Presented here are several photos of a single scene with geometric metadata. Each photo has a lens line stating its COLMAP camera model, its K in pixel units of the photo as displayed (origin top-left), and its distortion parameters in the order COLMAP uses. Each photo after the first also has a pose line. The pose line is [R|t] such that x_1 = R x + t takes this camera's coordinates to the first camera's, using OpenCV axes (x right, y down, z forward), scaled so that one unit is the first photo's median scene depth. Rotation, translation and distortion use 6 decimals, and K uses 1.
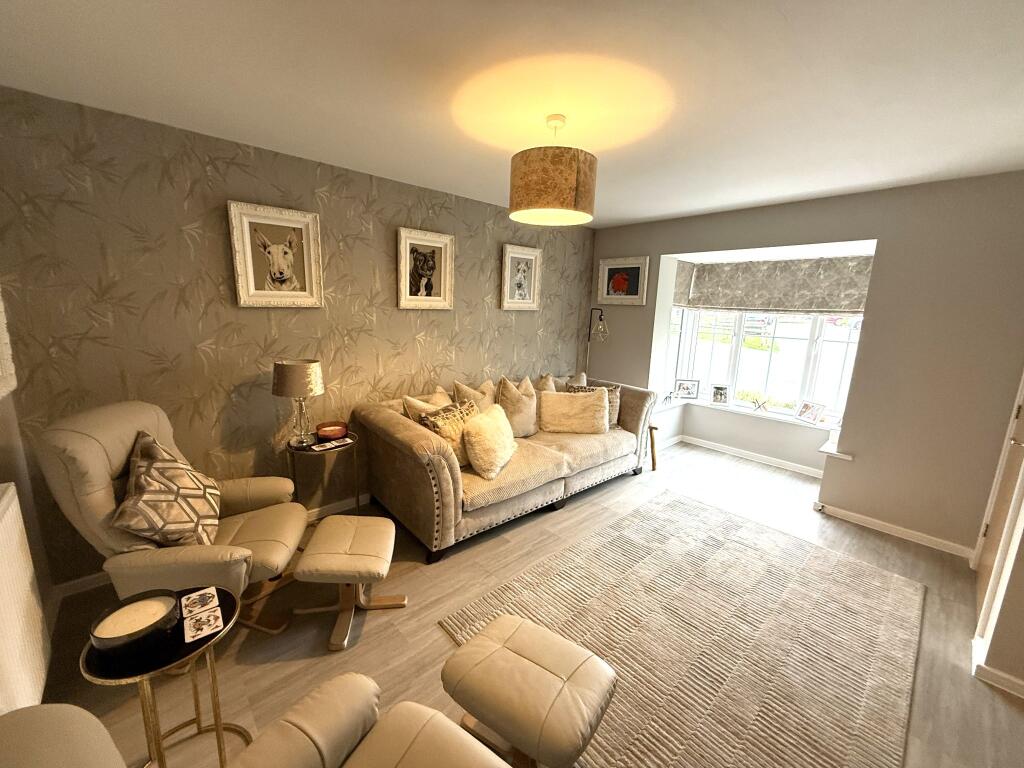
lens RADIAL K [[406.1, 0, 508.2], [0, 406.1, 382.3], [0, 0, 1]] dist [-0.002052, -0.000003]
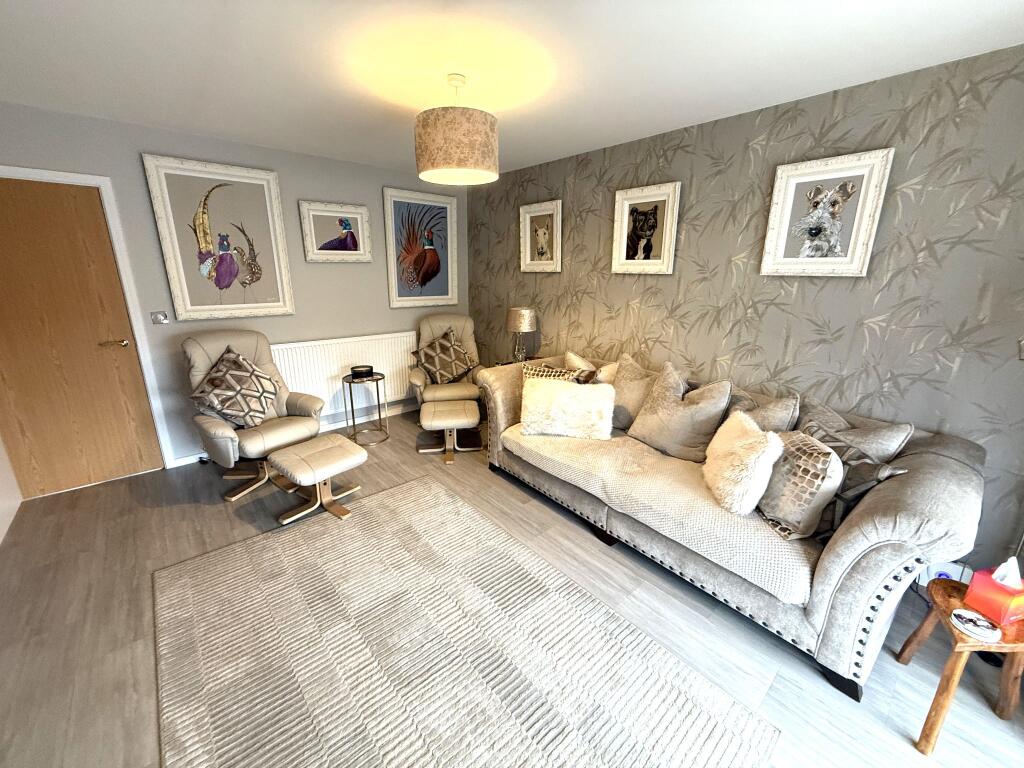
lens RADIAL K [[406.1, 0, 509.9], [0, 406.1, 381.9], [0, 0, 1]] dist [-0.002052, -0.000003]
pose [[-0.015144, 0.241083, -0.970386, 0.761171], [-0.199122, 0.950331, 0.239208, -0.108275], [0.979858, 0.196848, 0.033613, 0.729057]]
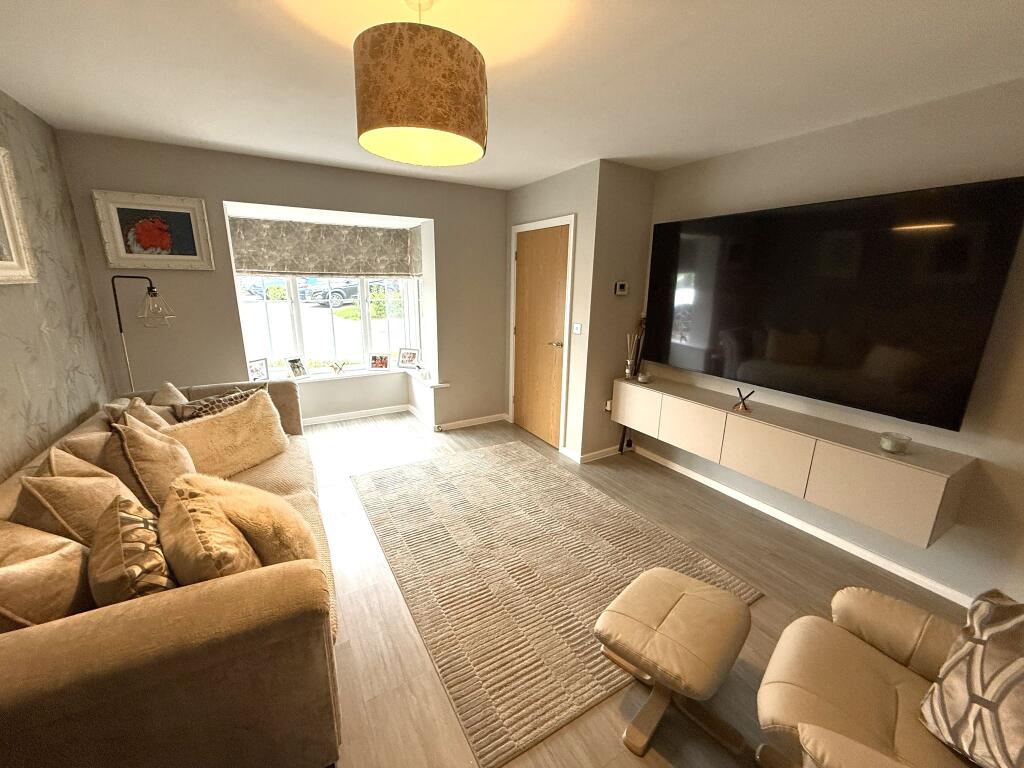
lens RADIAL K [[406.1, 0, 507.9], [0, 406.1, 382.2], [0, 0, 1]] dist [-0.002052, -0.000003]
pose [[0.200652, -0.268210, 0.942233, -0.375490], [0.175733, 0.956047, 0.234719, -0.100388], [-0.963772, 0.118484, 0.238966, 0.454012]]
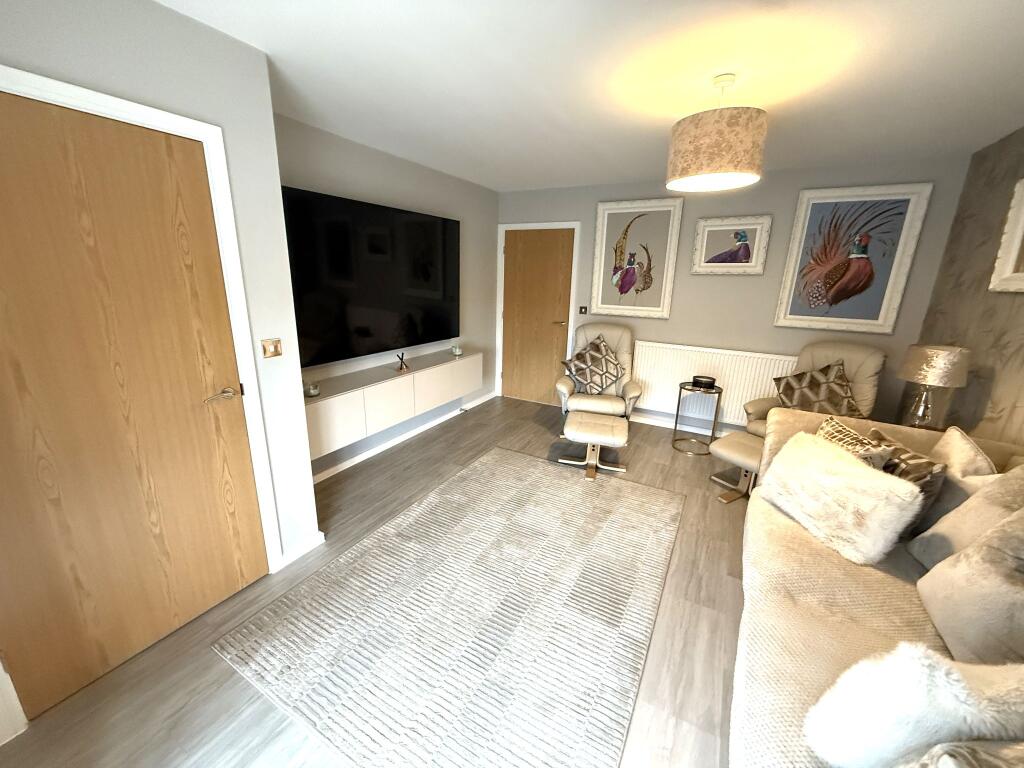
lens RADIAL K [[406.1, 0, 507.2], [0, 406.1, 381.7], [0, 0, 1]] dist [-0.002052, -0.000003]
pose [[-0.944609, 0.035198, -0.326304, 0.555445], [-0.110350, 0.902285, 0.416778, -0.197307], [0.309089, 0.429700, -0.848423, 1.151802]]
